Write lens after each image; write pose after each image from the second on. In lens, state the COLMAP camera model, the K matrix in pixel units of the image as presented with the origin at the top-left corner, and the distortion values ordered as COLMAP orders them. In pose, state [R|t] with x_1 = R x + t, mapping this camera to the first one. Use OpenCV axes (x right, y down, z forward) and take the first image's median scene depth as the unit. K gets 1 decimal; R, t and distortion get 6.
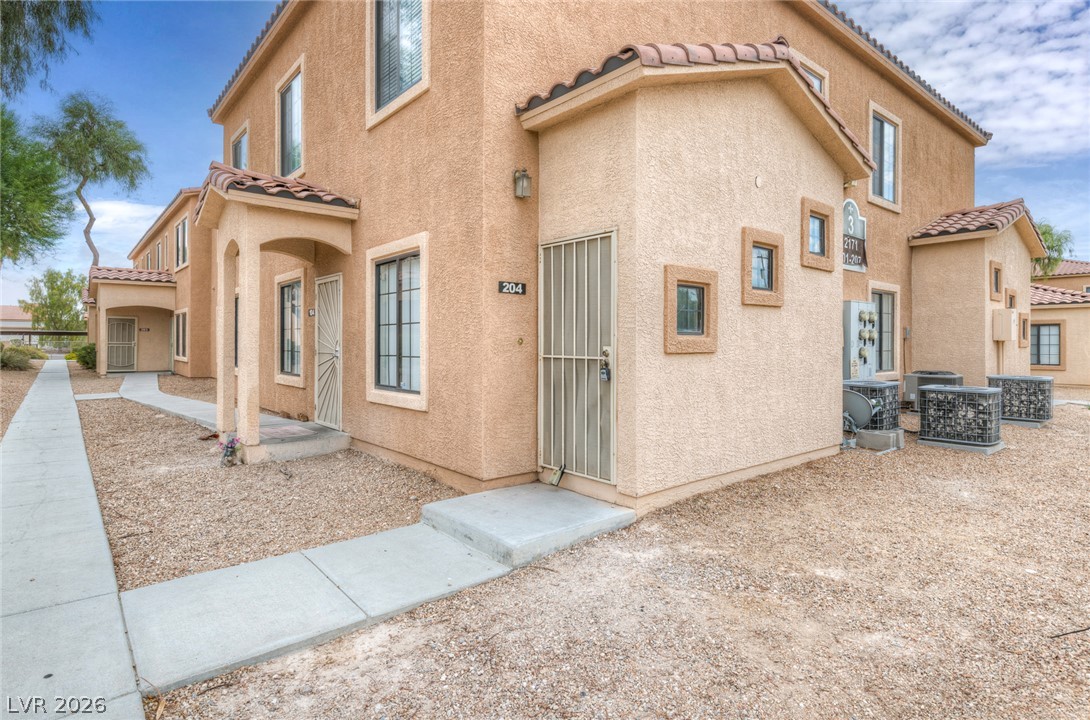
lens RADIAL K [[580.2, 0, 545.5], [0, 580.2, 345.0], [0, 0, 1]] dist [0.001592, 0.000126]
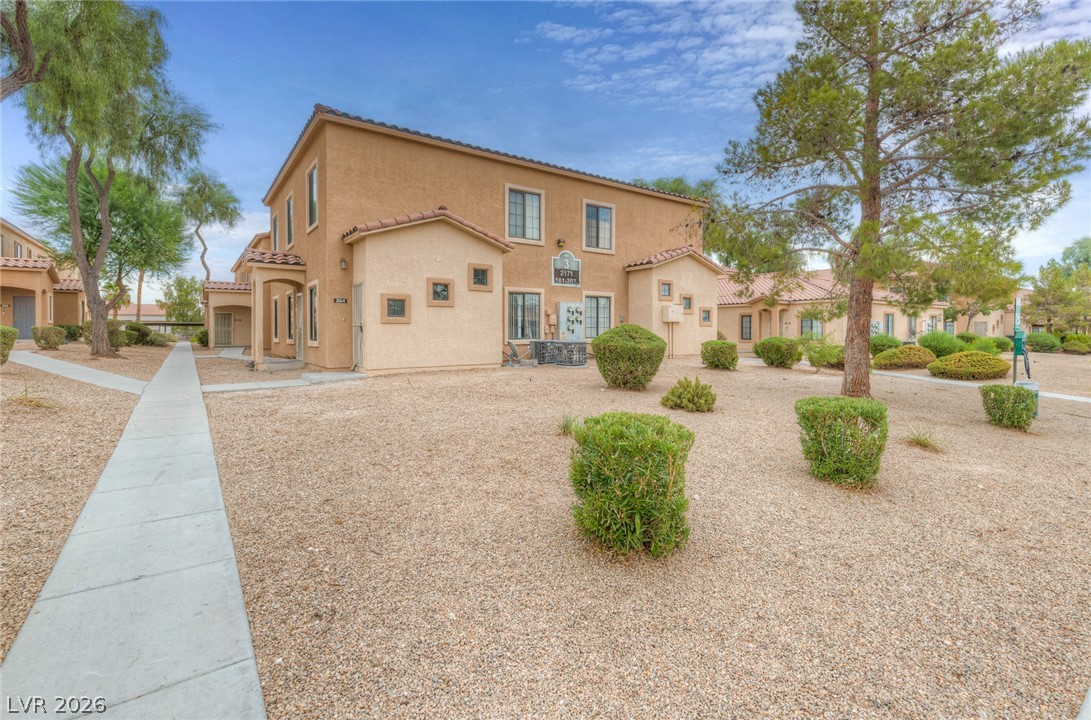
lens RADIAL K [[510.2, 0, 576.1], [0, 510.2, 339.2], [0, 0, 1]] dist [0.001277, 0.000069]
pose [[0.998982, -0.003606, -0.044968, 0.293974], [0.003988, 0.999957, 0.008403, 0.017523], [0.044936, -0.008573, 0.998953, -0.349060]]
